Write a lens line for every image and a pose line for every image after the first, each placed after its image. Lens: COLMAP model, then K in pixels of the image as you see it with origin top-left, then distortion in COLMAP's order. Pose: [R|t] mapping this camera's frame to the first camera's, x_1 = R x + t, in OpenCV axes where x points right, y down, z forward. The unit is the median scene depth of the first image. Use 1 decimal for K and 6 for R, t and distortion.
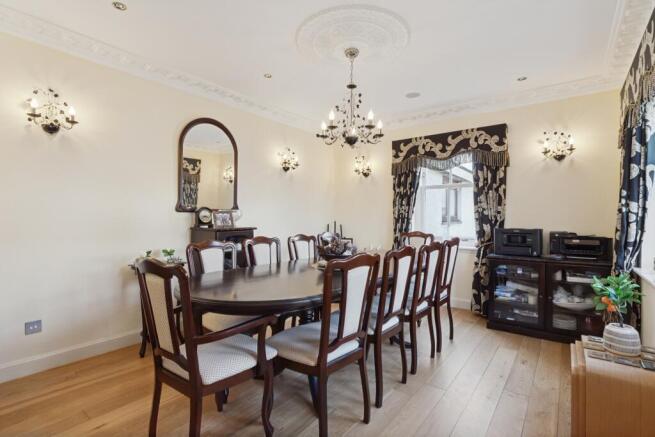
lens RADIAL K [[314.5, 0, 327.3], [0, 314.5, 217.3], [0, 0, 1]] dist [0.003694, 0.000412]
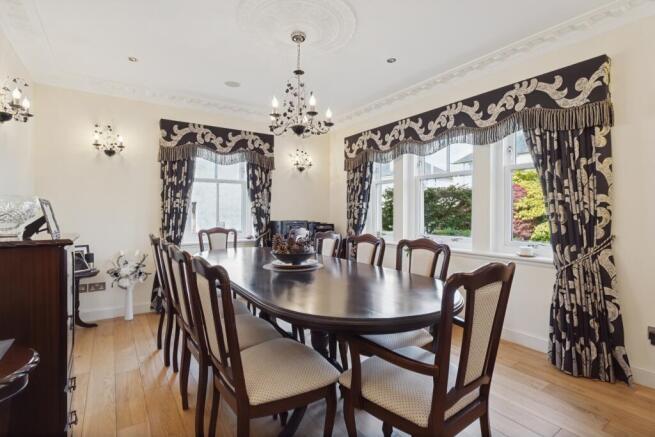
lens RADIAL K [[314.5, 0, 327.3], [0, 314.5, 214.1], [0, 0, 1]] dist [0.003694, 0.000412]
pose [[0.309749, -0.012695, 0.950734, -0.474284], [0.005955, 0.999917, 0.011412, -0.002604], [-0.950800, 0.002127, 0.309799, 0.370874]]
